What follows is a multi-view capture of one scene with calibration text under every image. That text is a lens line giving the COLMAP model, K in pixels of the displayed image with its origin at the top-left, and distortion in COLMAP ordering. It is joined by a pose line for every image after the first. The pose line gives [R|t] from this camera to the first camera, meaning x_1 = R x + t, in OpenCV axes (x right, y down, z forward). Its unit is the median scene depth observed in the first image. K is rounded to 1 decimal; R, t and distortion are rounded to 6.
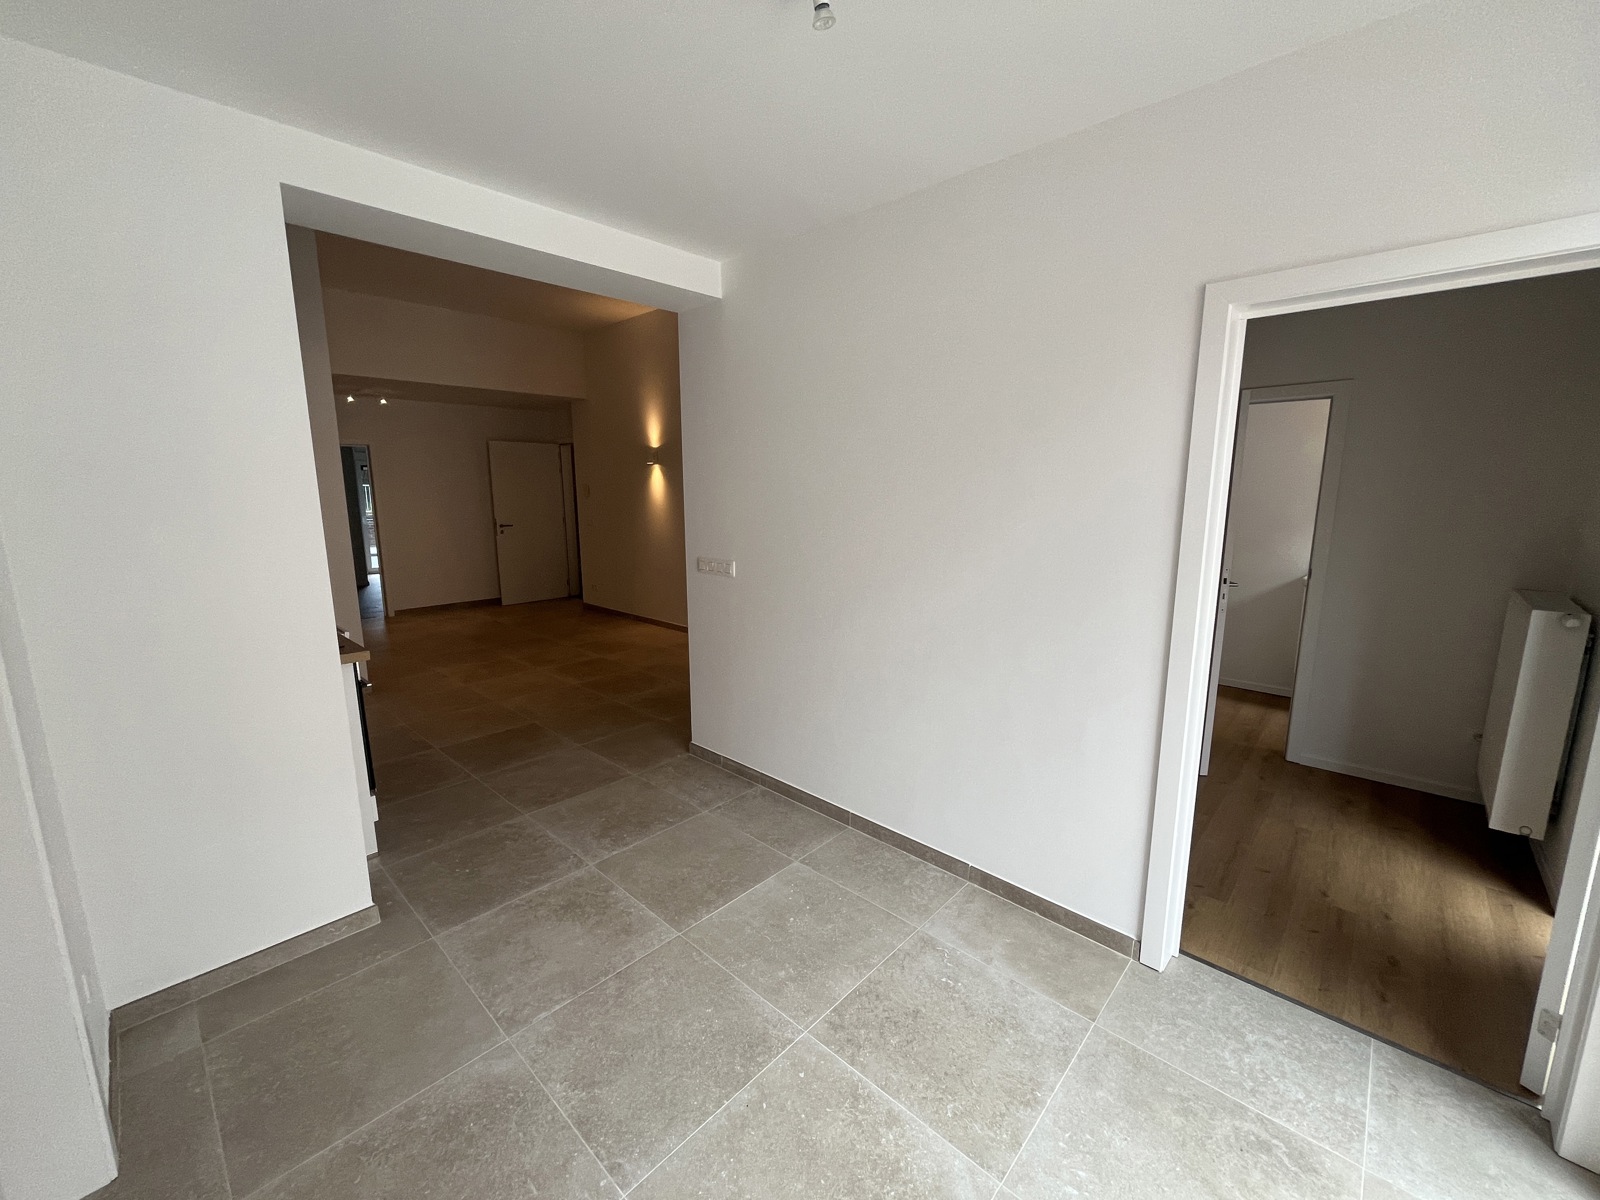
lens RADIAL K [[644.4, 0, 802.4], [0, 644.4, 601.6], [0, 0, 1]] dist [-0.001391, -0.000017]
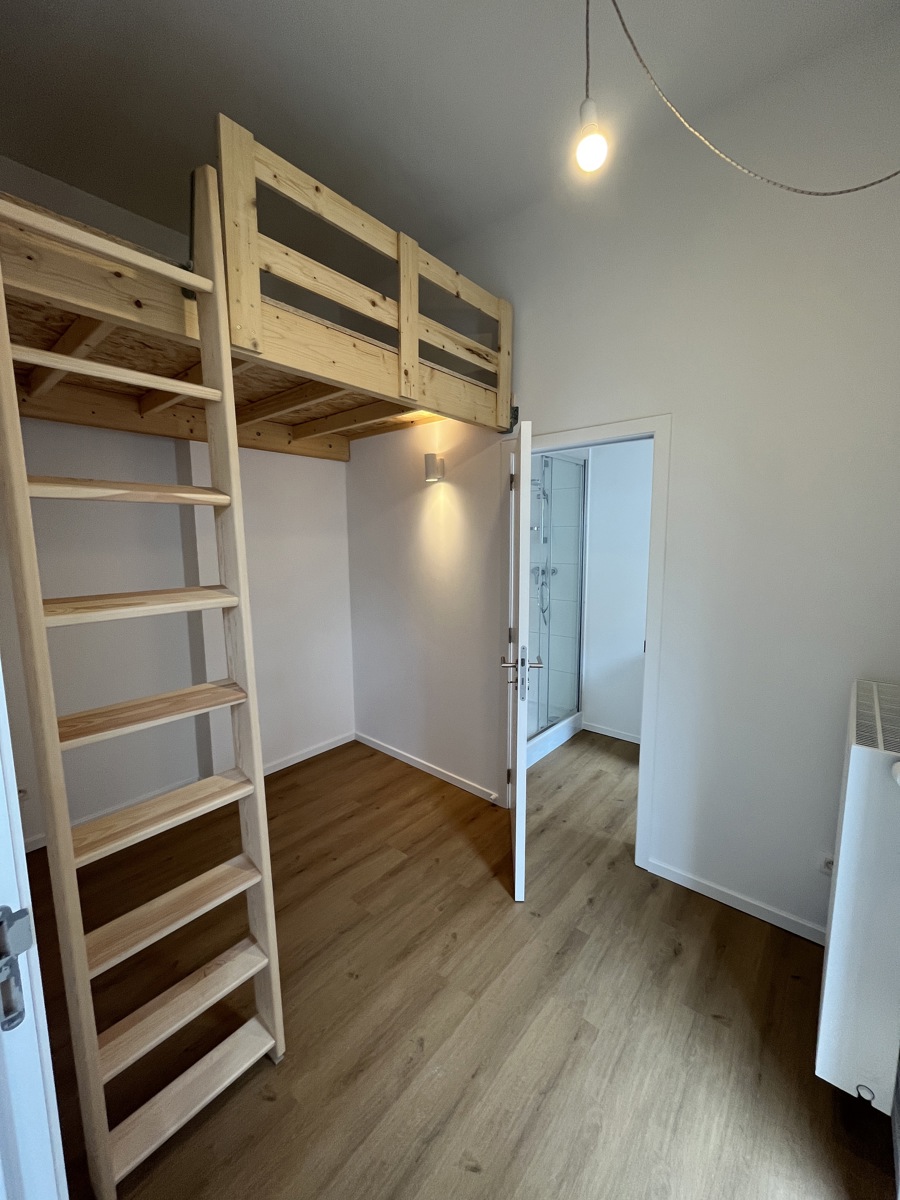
lens RADIAL K [[483.3, 0, 445.8], [0, 483.3, 600.9], [0, 0, 1]] dist [-0.001391, -0.000017]
pose [[0.998654, -0.003139, 0.051779, 0.523843], [0.005351, 0.999076, -0.042643, -0.086241], [-0.051598, 0.042862, 0.997748, 0.399984]]
